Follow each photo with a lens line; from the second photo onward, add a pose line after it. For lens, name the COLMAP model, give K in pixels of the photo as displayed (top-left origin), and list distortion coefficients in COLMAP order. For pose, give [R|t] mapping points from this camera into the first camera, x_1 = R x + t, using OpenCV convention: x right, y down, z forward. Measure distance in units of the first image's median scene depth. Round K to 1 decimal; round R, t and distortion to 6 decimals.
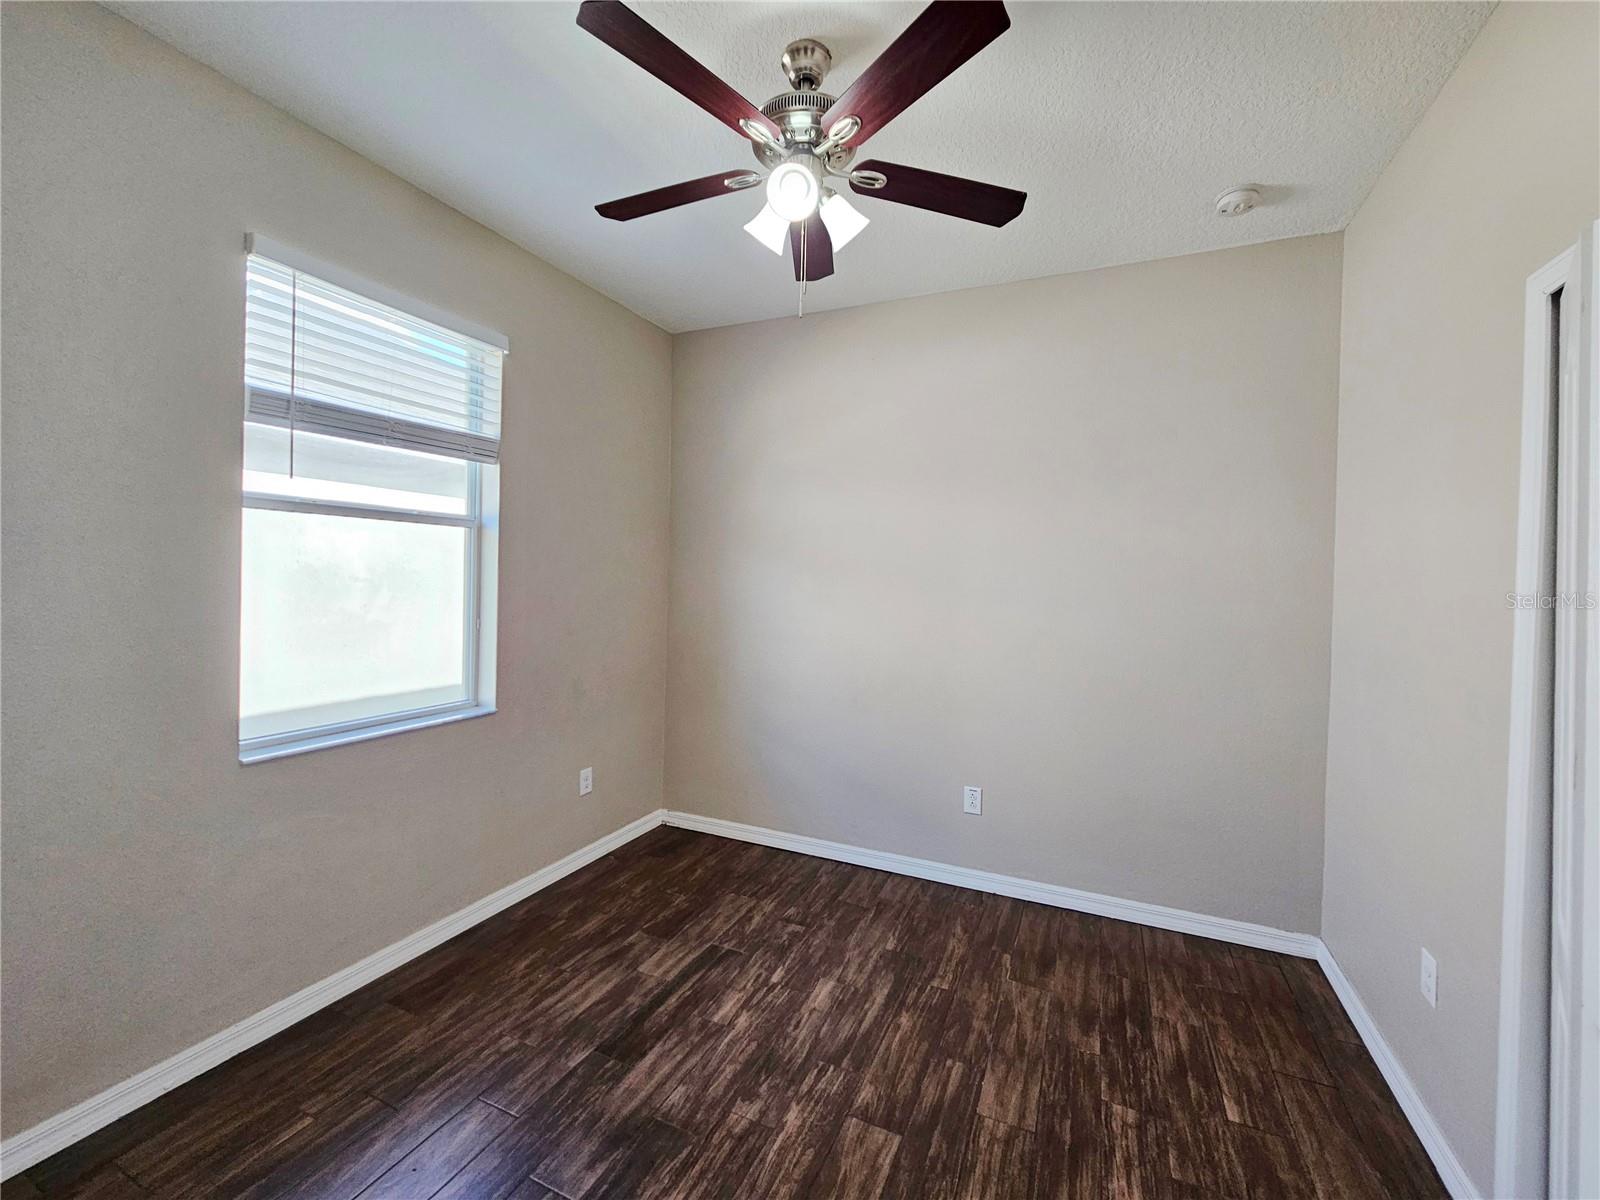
lens RADIAL K [[656.3, 0, 808.1], [0, 656.3, 590.5], [0, 0, 1]] dist [-0.003327, 0.001124]
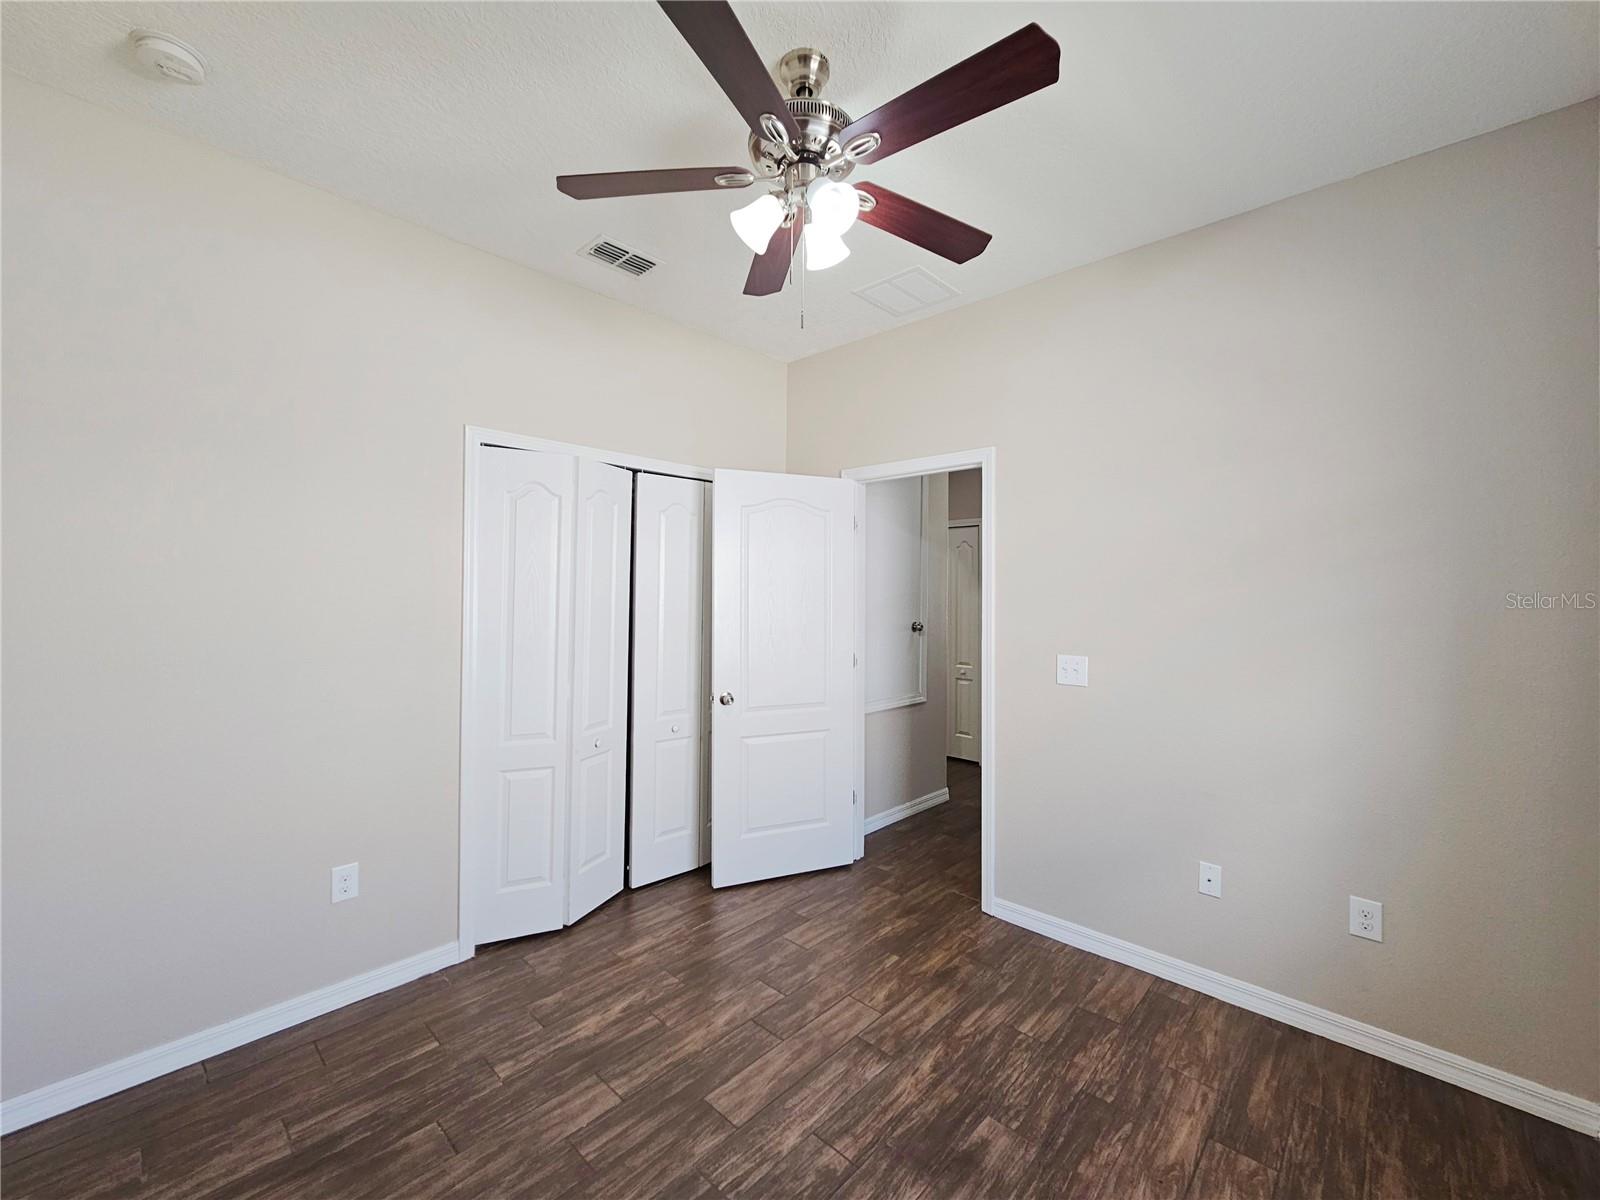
lens RADIAL K [[656.3, 0, 804.5], [0, 656.3, 593.8], [0, 0, 1]] dist [-0.003327, 0.001124]
pose [[-0.946001, -0.027168, 0.323023, -0.338050], [-0.023941, 0.999616, 0.013962, -0.034710], [-0.323278, 0.005475, -0.946288, 1.913855]]
